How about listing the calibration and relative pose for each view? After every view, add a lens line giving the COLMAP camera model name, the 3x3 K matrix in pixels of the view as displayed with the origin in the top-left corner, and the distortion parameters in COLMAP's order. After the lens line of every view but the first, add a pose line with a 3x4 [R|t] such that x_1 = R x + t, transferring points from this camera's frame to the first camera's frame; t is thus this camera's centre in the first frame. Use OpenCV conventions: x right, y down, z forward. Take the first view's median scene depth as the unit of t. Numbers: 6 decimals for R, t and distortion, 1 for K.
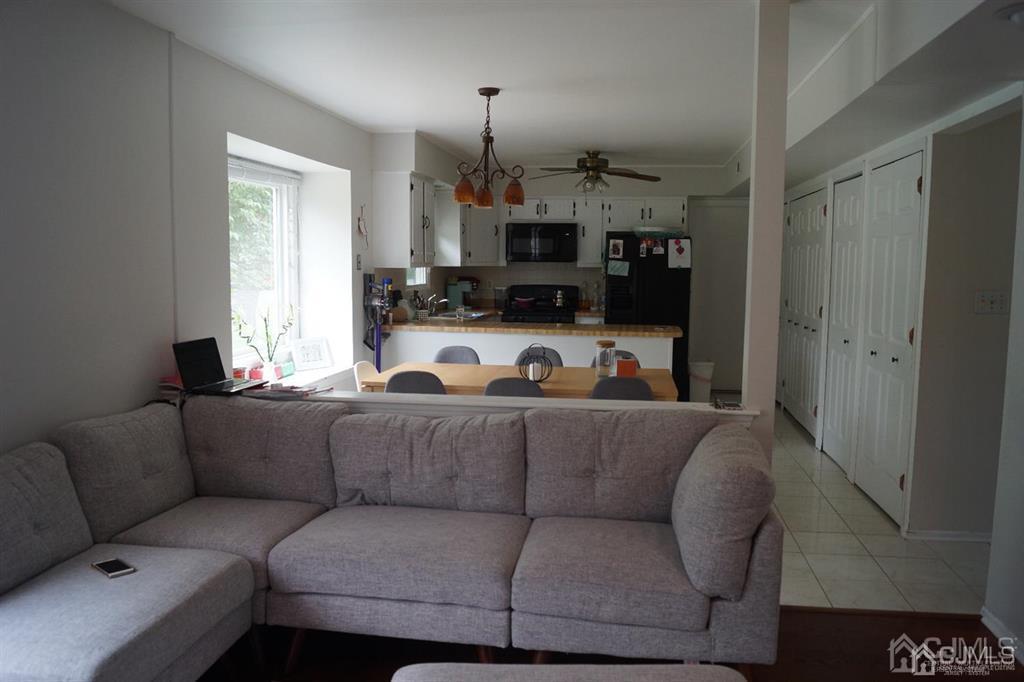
lens RADIAL K [[798.1, 0, 503.8], [0, 798.1, 347.6], [0, 0, 1]] dist [-0.086496, 0.012744]
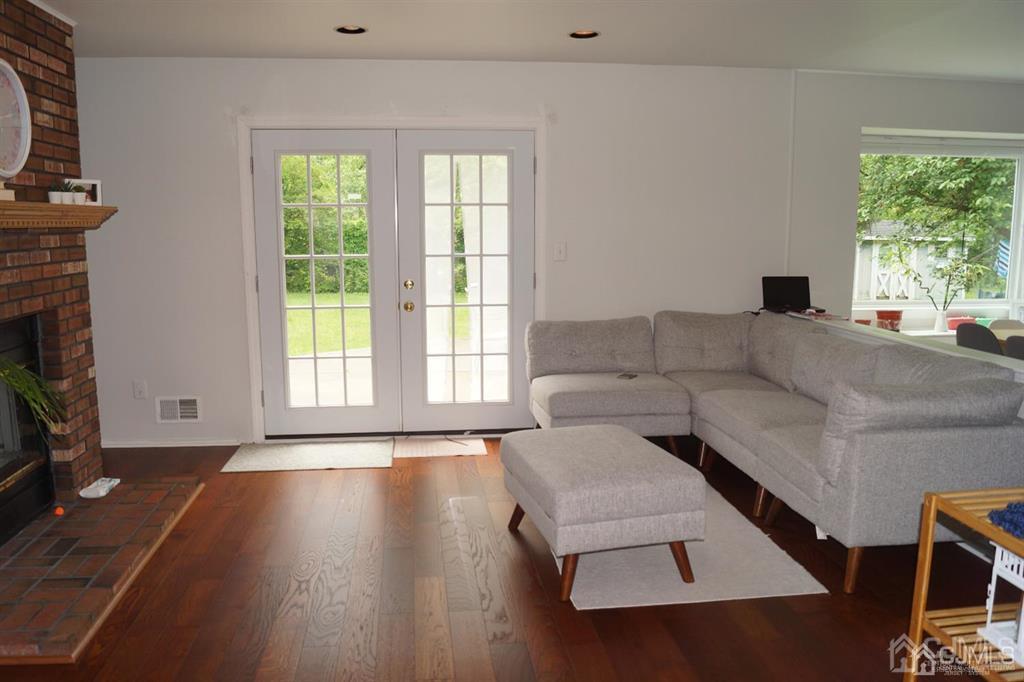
lens RADIAL K [[798.1, 0, 503.8], [0, 798.1, 347.6], [0, 0, 1]] dist [-0.086496, 0.012744]
pose [[0.266234, 0.139566, -0.953751, 0.512006], [-0.097387, 0.988294, 0.117436, 0.000039], [0.958976, 0.061618, 0.276710, 0.047220]]
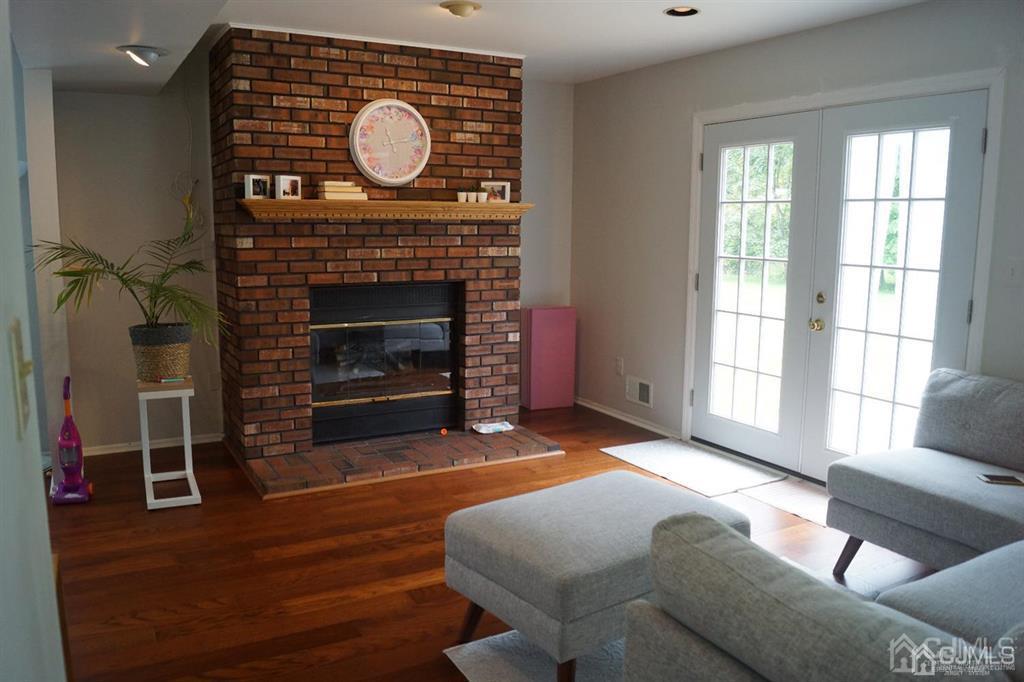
lens RADIAL K [[798.1, 0, 503.8], [0, 798.1, 347.6], [0, 0, 1]] dist [-0.086496, 0.012744]
pose [[-0.795465, 0.078445, -0.600901, 0.307996], [-0.078972, 0.969711, 0.231135, -0.049940], [0.600832, 0.231314, -0.765176, 0.532252]]
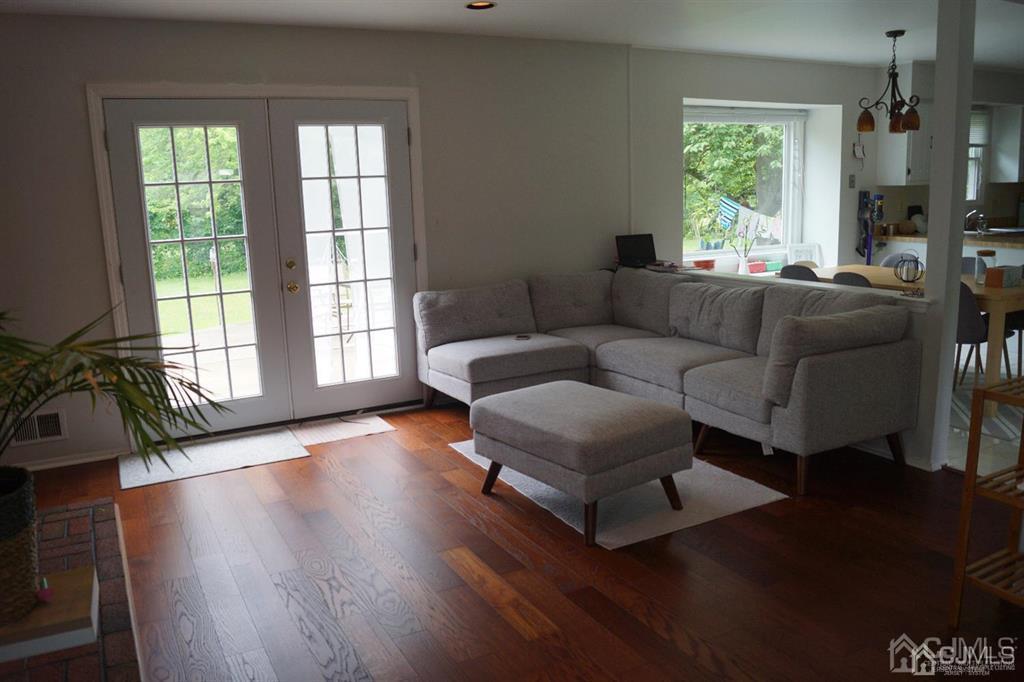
lens RADIAL K [[798.1, 0, 503.8], [0, 798.1, 347.6], [0, 0, 1]] dist [-0.086496, 0.012744]
pose [[0.604259, 0.126162, -0.786736, 0.437932], [-0.045468, 0.991236, 0.124034, 0.017276], [0.795489, -0.039177, 0.604700, -0.129067]]
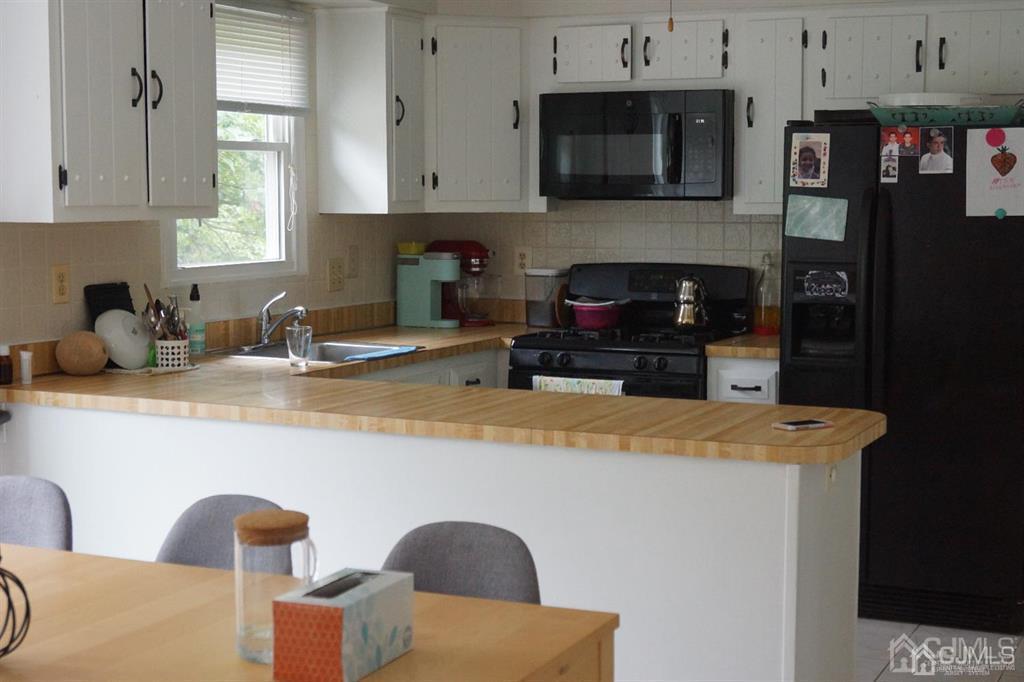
lens RADIAL K [[1618.3, 0, 512.0], [0, 1618.3, 341.0], [0, 0, 1]] dist [-0.008354, -0.135695]
pose [[0.963310, 0.018409, -0.267760, 0.258568], [-0.023157, 0.999625, -0.014588, -0.044352], [0.267392, 0.020253, 0.963375, 0.392482]]
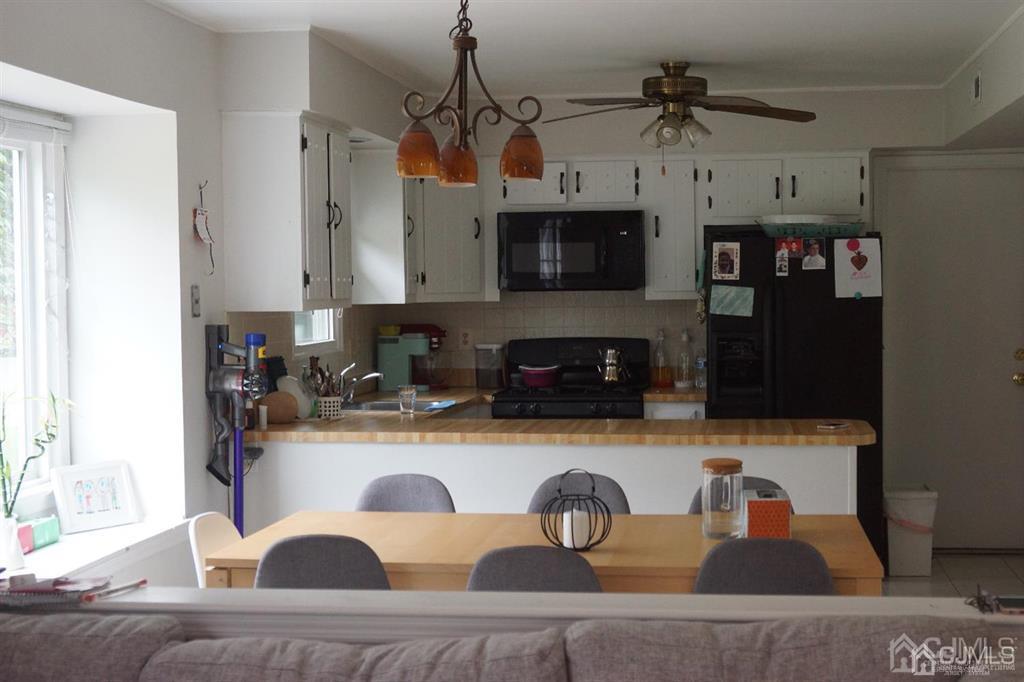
lens RADIAL K [[1618.3, 0, 512.0], [0, 1618.3, 341.0], [0, 0, 1]] dist [-0.008354, -0.135695]
pose [[0.999654, -0.020207, 0.016810, -0.008741], [0.021377, 0.997134, -0.072579, -0.008731], [-0.015295, 0.072913, 0.997221, 0.028744]]
